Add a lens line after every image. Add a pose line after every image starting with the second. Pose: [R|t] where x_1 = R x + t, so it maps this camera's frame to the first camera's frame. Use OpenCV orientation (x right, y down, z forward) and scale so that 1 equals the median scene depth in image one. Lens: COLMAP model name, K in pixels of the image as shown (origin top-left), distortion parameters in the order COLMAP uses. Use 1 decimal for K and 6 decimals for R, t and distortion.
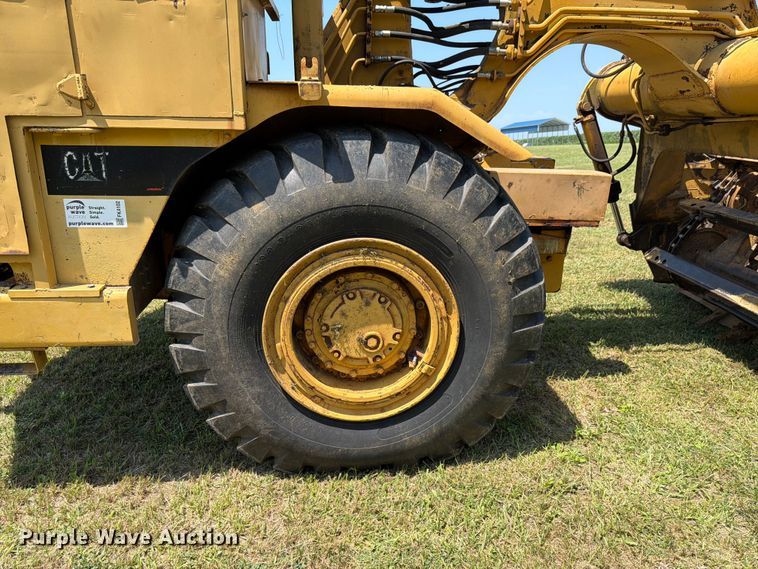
lens RADIAL K [[524.5, 0, 378.1], [0, 524.5, 287.5], [0, 0, 1]] dist [0.096294, -0.109045]
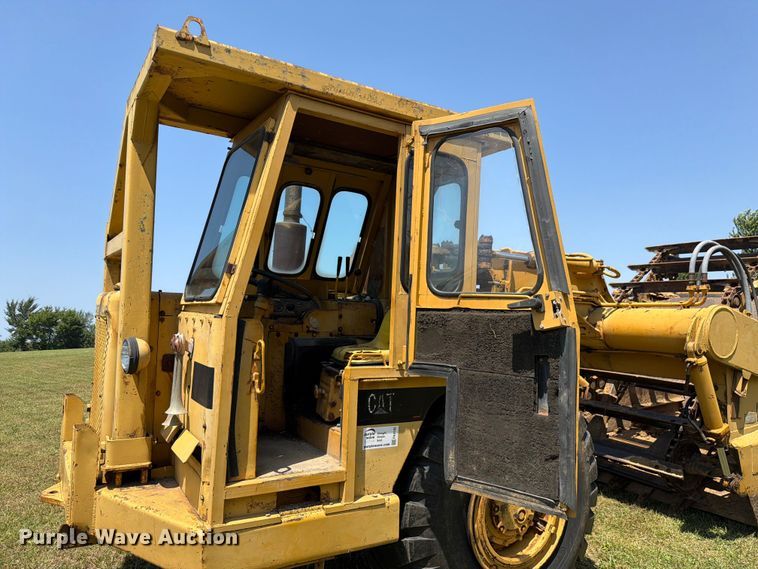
lens RADIAL K [[524.5, 0, 378.1], [0, 524.5, 287.5], [0, 0, 1]] dist [0.096294, -0.109045]
pose [[0.887442, 0.052483, 0.457922, -1.112537], [0.097557, 0.949600, -0.297897, -0.094963], [-0.450477, 0.309040, 0.837595, -0.242229]]
